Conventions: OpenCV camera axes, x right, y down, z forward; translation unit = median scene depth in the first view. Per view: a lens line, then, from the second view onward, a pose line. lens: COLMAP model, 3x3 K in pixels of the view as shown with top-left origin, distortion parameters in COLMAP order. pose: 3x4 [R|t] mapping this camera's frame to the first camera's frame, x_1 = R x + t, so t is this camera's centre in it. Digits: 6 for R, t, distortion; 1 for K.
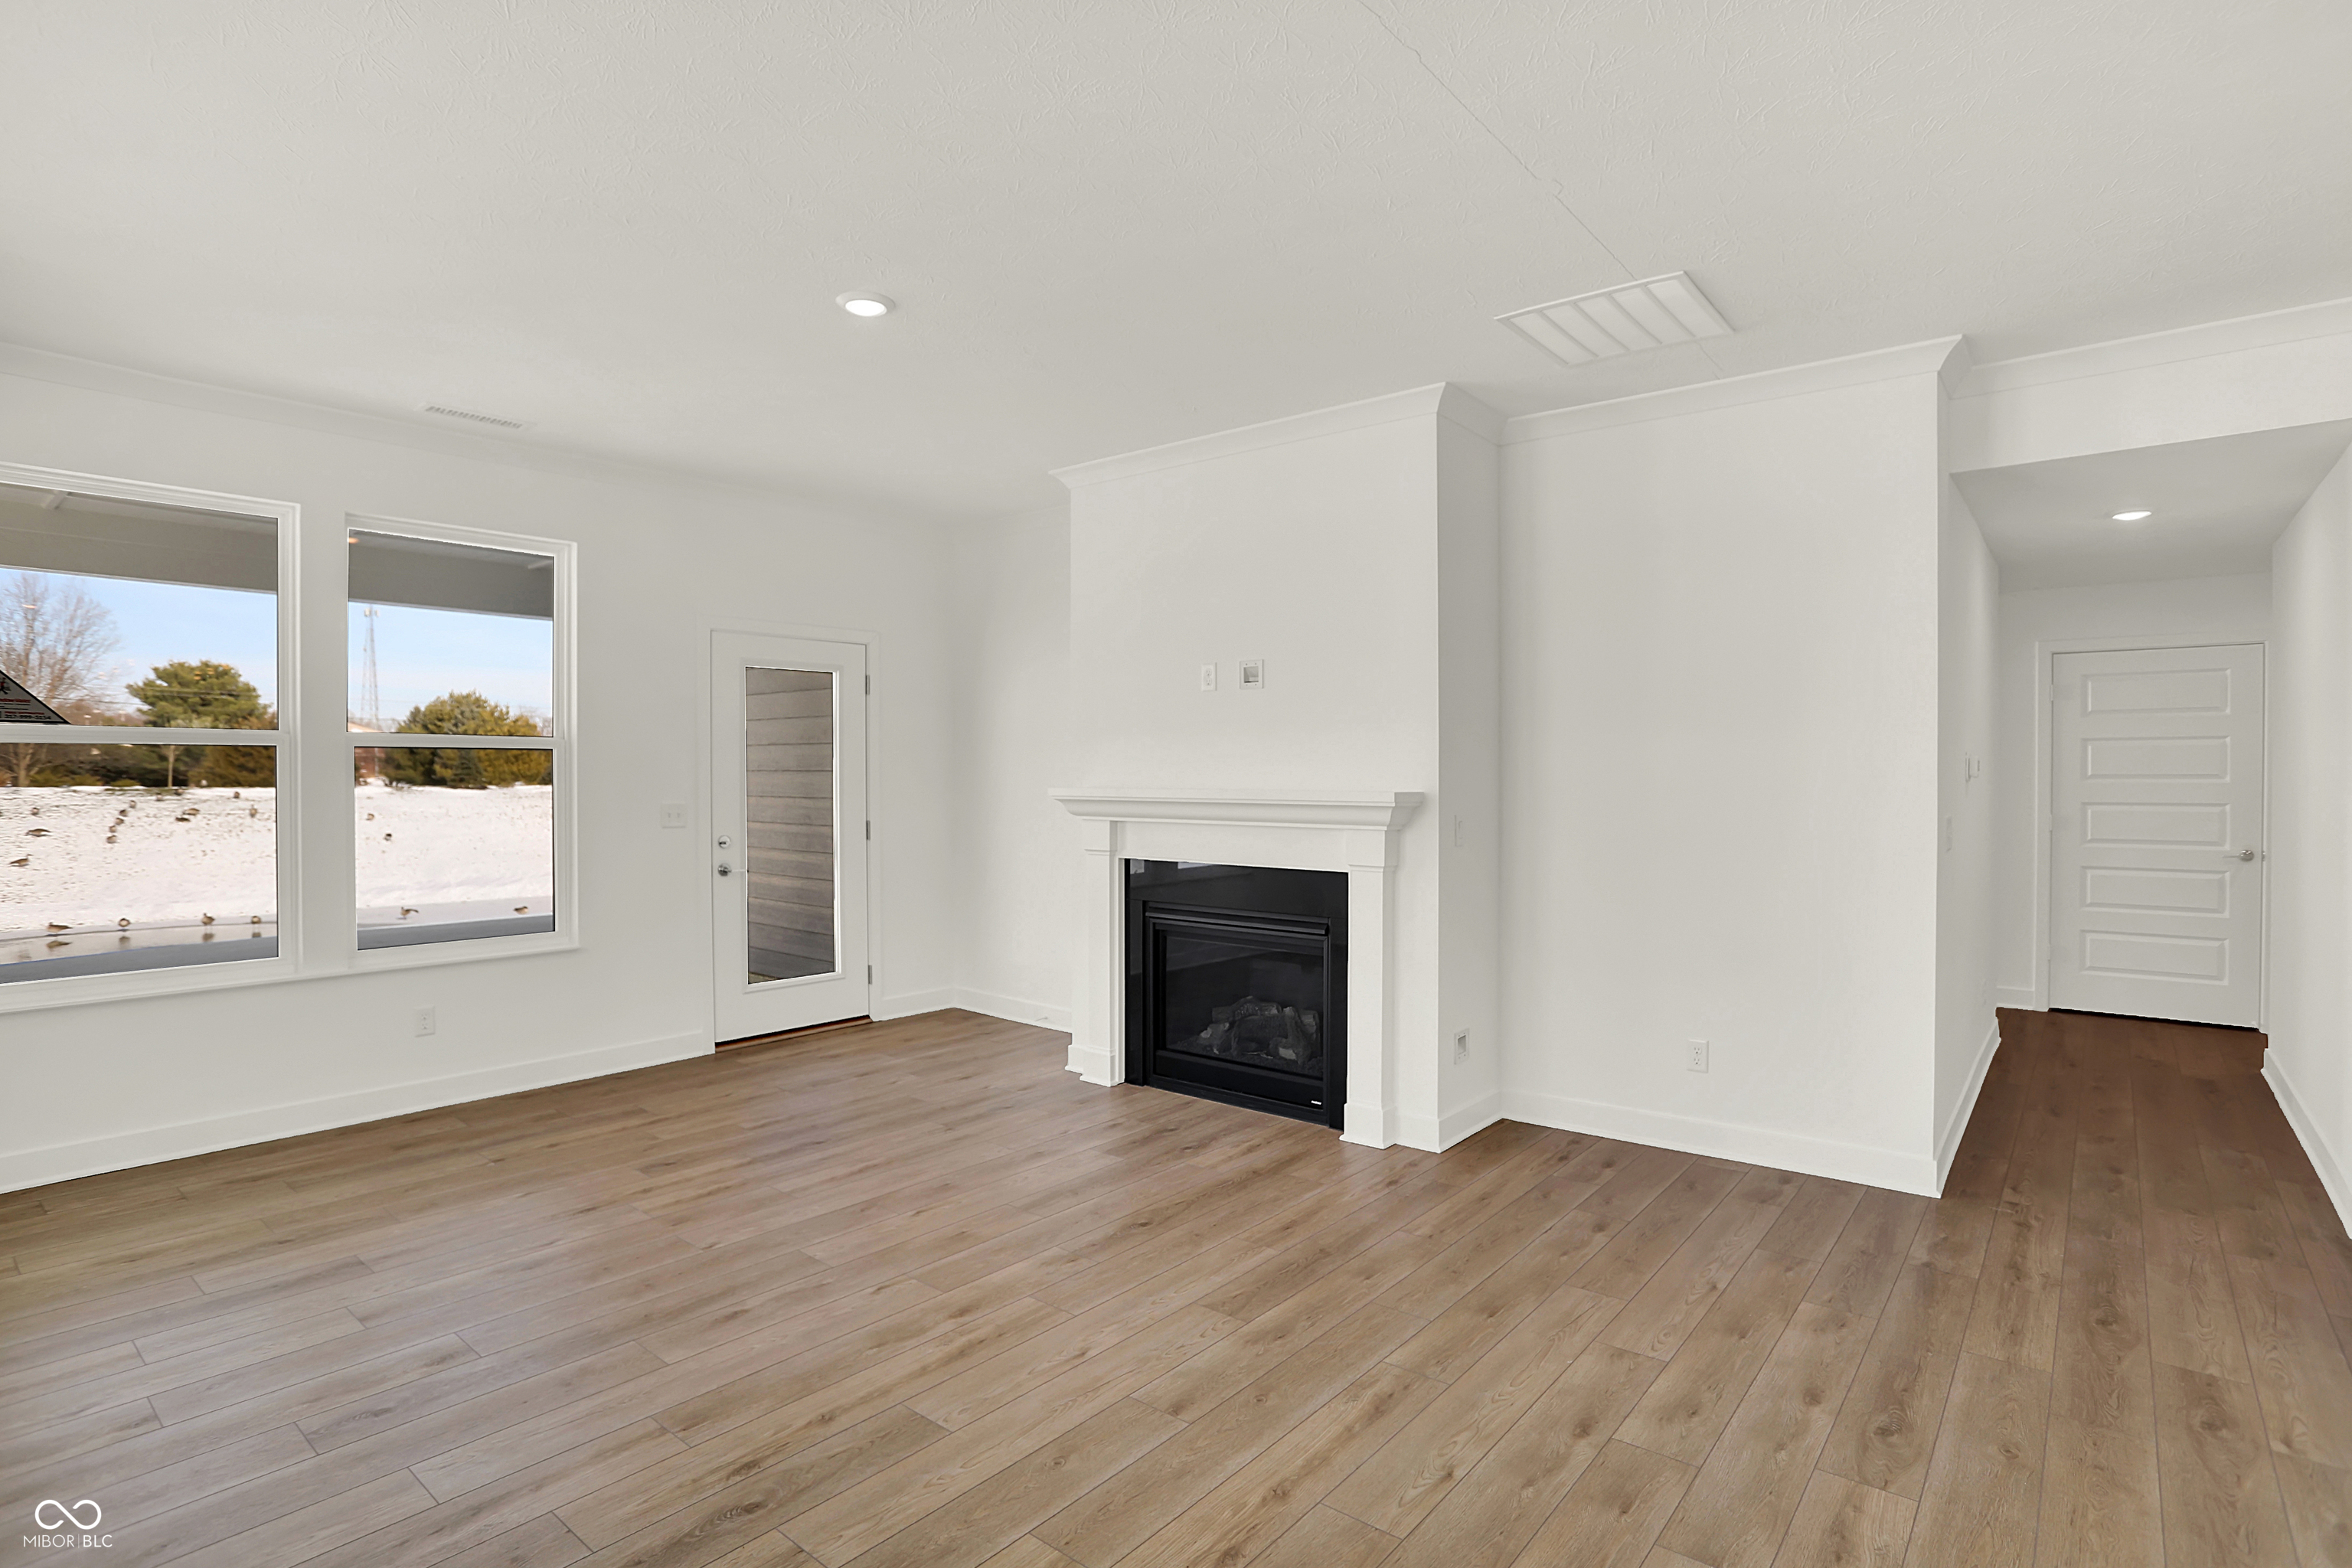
lens RADIAL K [[1136.8, 0, 1176.0], [0, 1136.8, 784.0], [0, 0, 1]] dist [-0.084779, 0.042412]
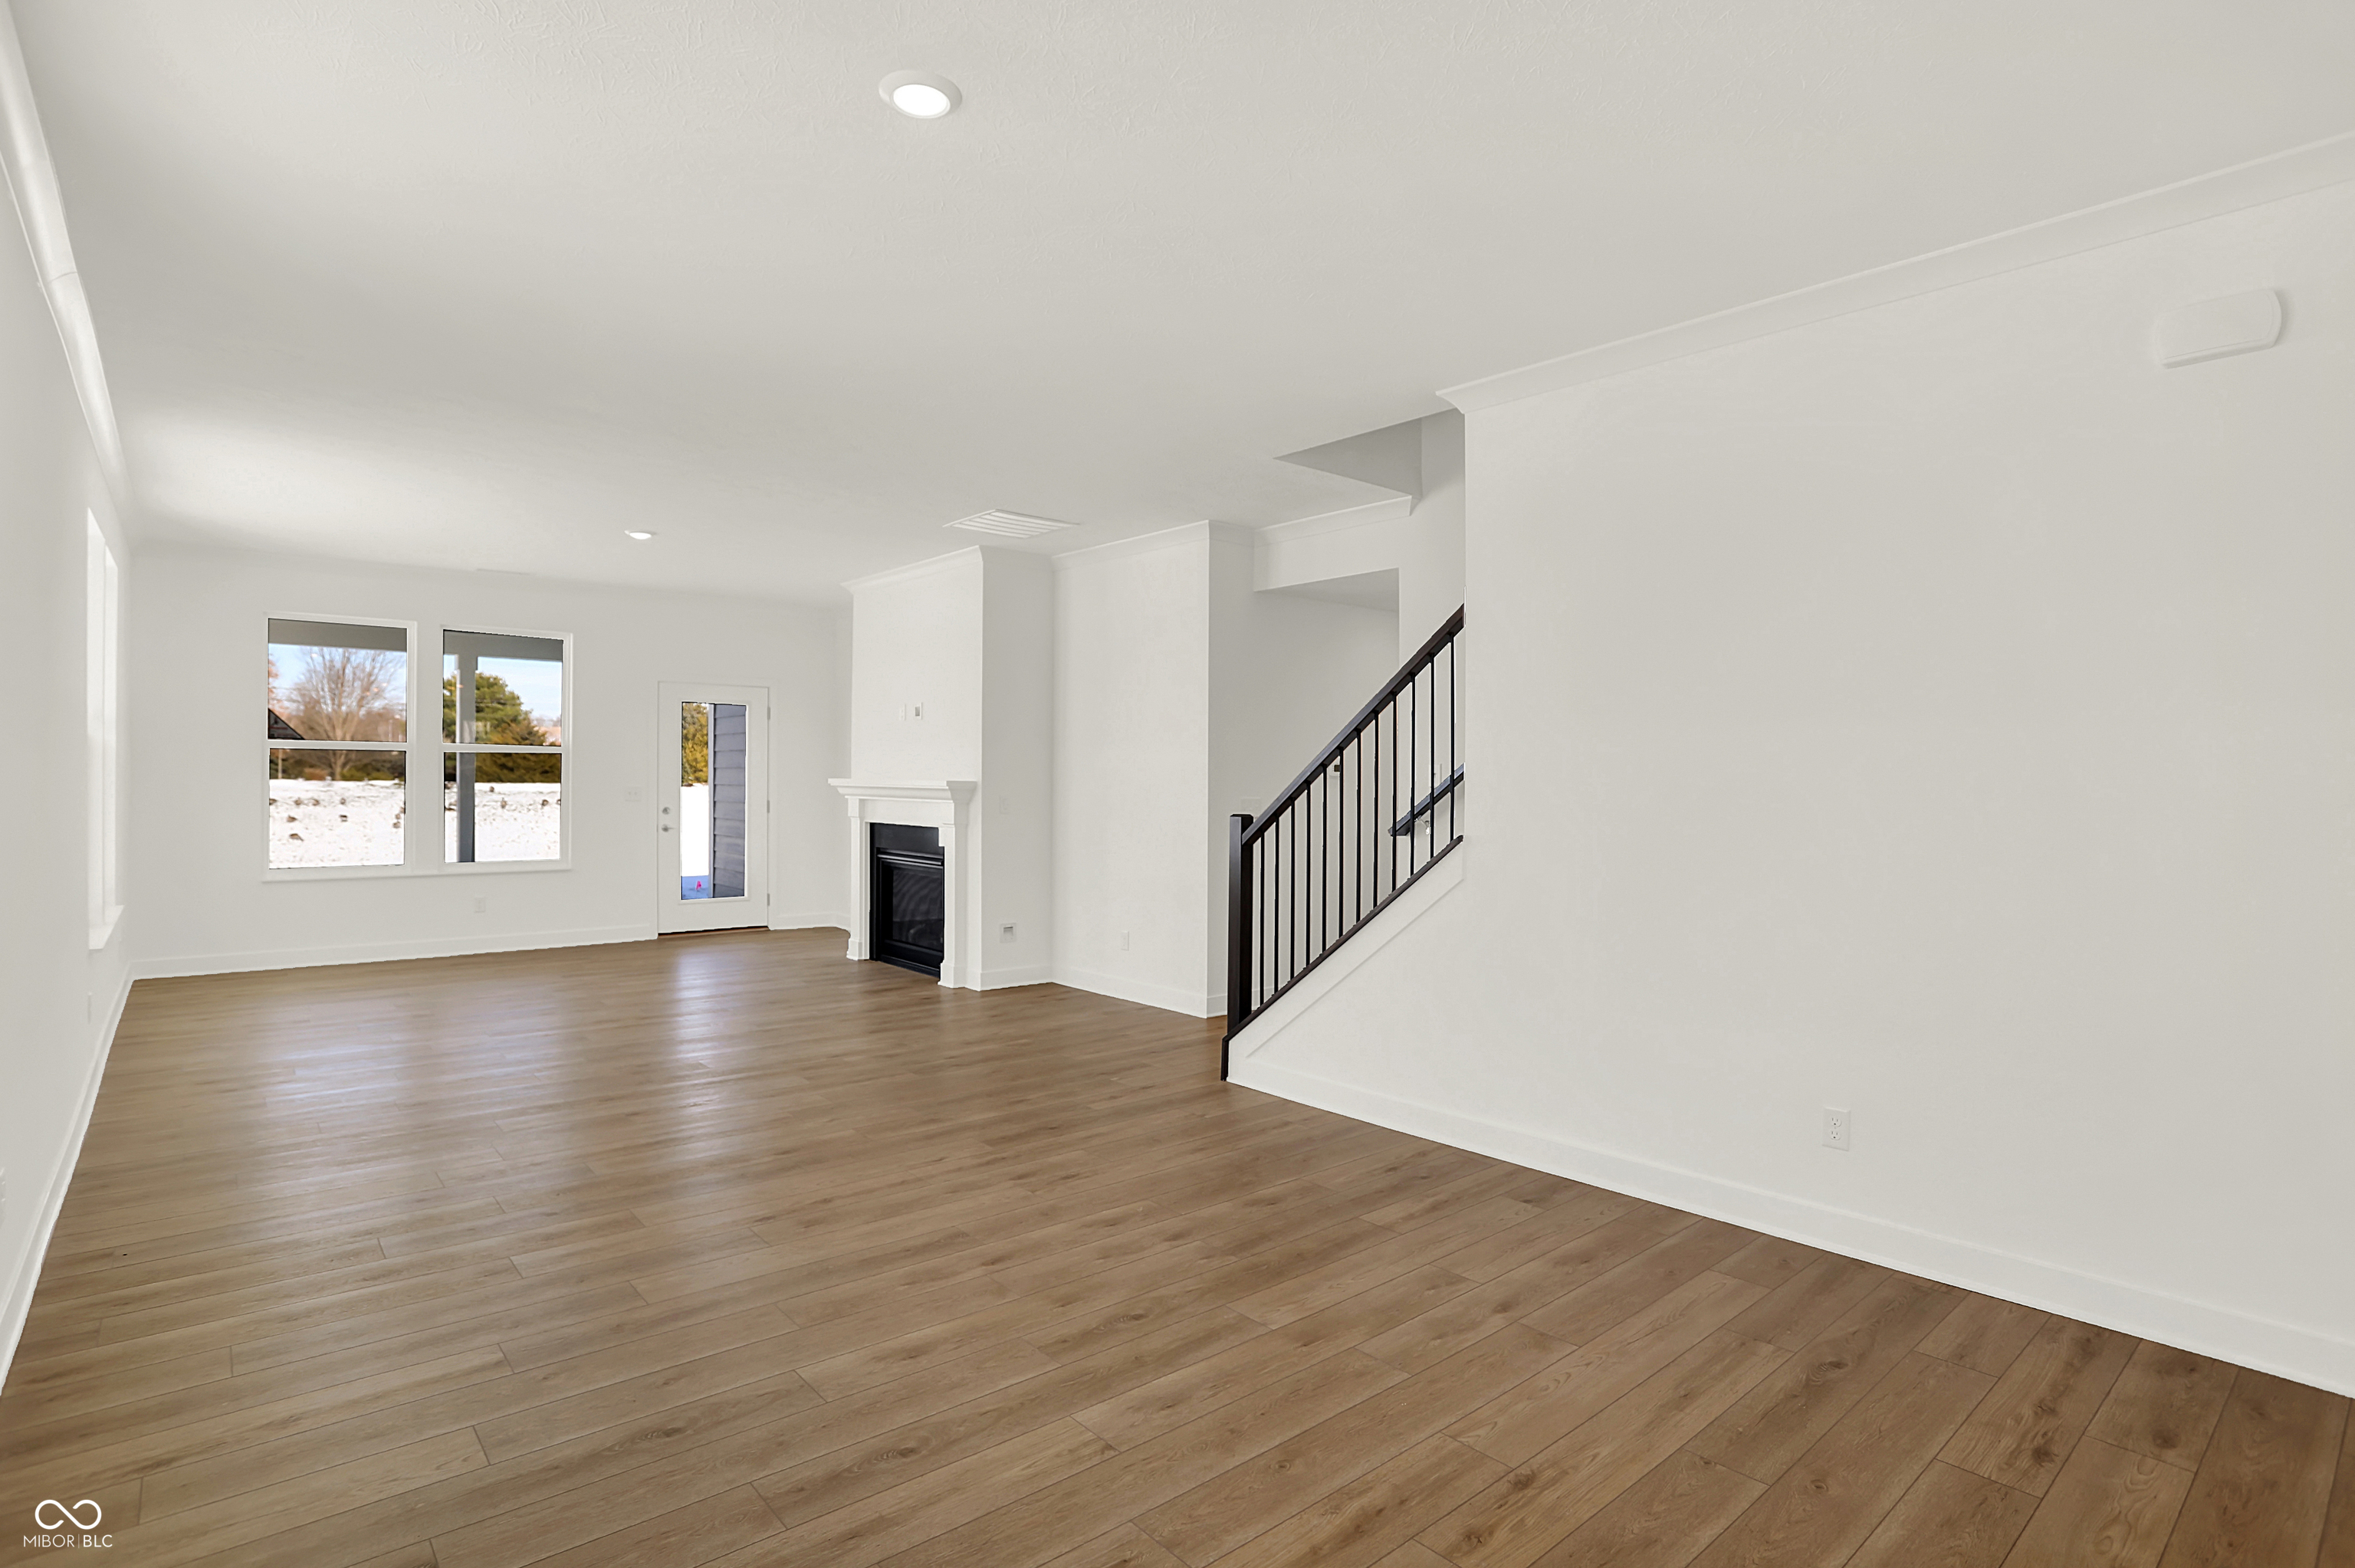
lens RADIAL K [[1141.2, 0, 1177.5], [0, 1141.2, 784.0], [0, 0, 1]] dist [0.001301, 0.000246]
pose [[0.982630, 0.008666, -0.185374, 0.097347], [-0.009486, 0.999949, -0.003538, 0.001697], [0.185333, 0.005235, 0.982662, -0.075674]]
